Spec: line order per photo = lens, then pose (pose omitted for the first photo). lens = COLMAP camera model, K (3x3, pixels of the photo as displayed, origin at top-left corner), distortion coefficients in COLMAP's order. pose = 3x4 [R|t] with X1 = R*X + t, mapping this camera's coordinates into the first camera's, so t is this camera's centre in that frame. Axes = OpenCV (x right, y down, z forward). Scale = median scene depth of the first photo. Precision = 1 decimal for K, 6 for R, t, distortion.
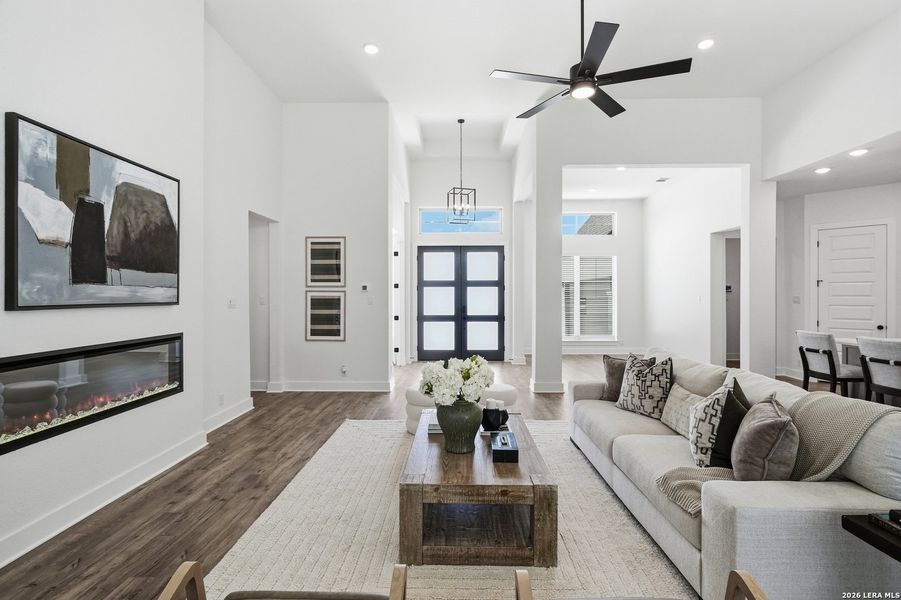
lens RADIAL K [[420.2, 0, 452.1], [0, 420.2, 292.9], [0, 0, 1]] dist [-0.011294, 0.005982]
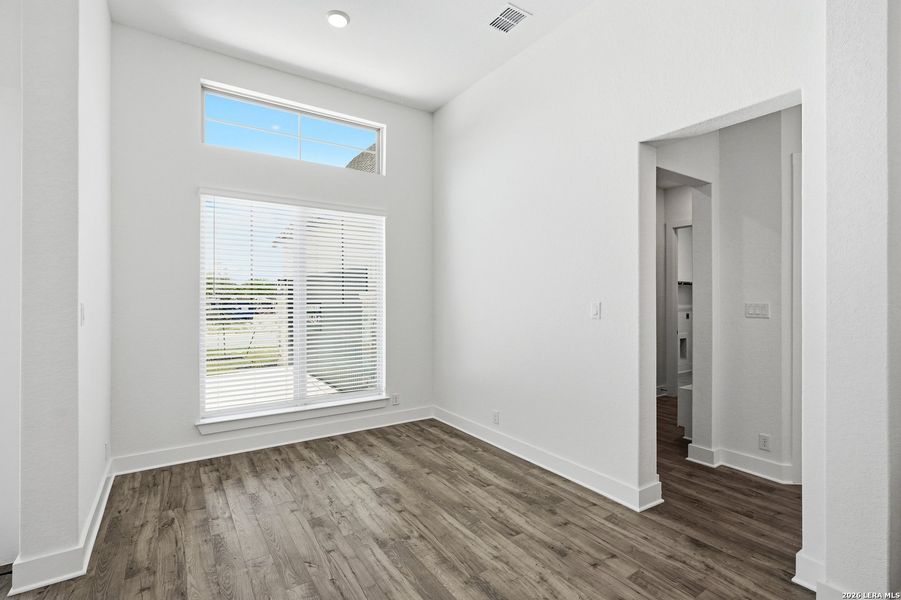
lens RADIAL K [[420.2, 0, 448.4], [0, 420.2, 296.9], [0, 0, 1]] dist [-0.011294, 0.005982]
pose [[0.826186, 0.002311, 0.563392, 0.299090], [-0.001731, 0.999997, -0.001563, 0.003422], [-0.563394, 0.000316, 0.826188, 0.920235]]
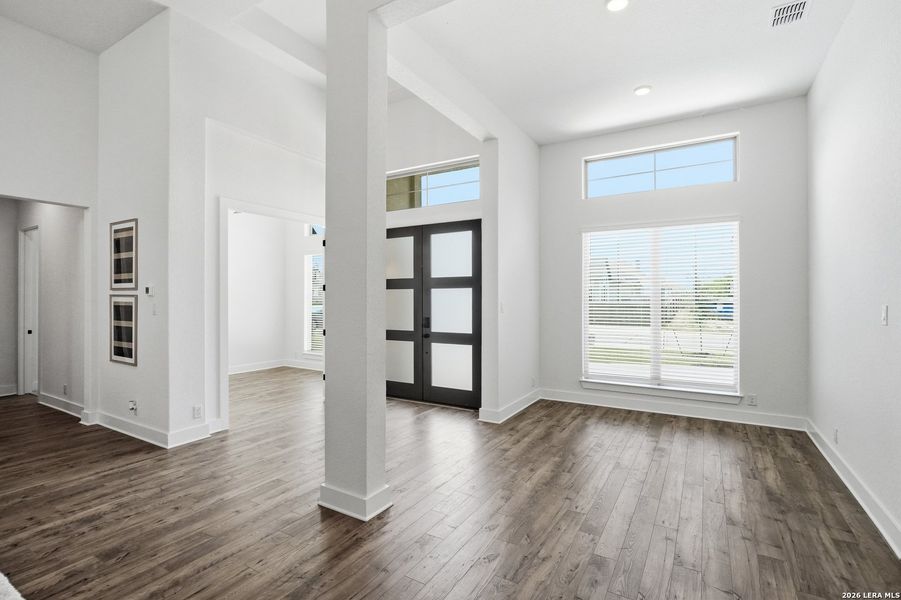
lens RADIAL K [[420.2, 0, 448.8], [0, 420.2, 300.4], [0, 0, 1]] dist [-0.011294, 0.005982]
pose [[0.862240, 0.001799, -0.506496, 0.562879], [0.000938, 0.999986, 0.005150, 0.001187], [0.506499, -0.004916, 0.862227, 0.655633]]
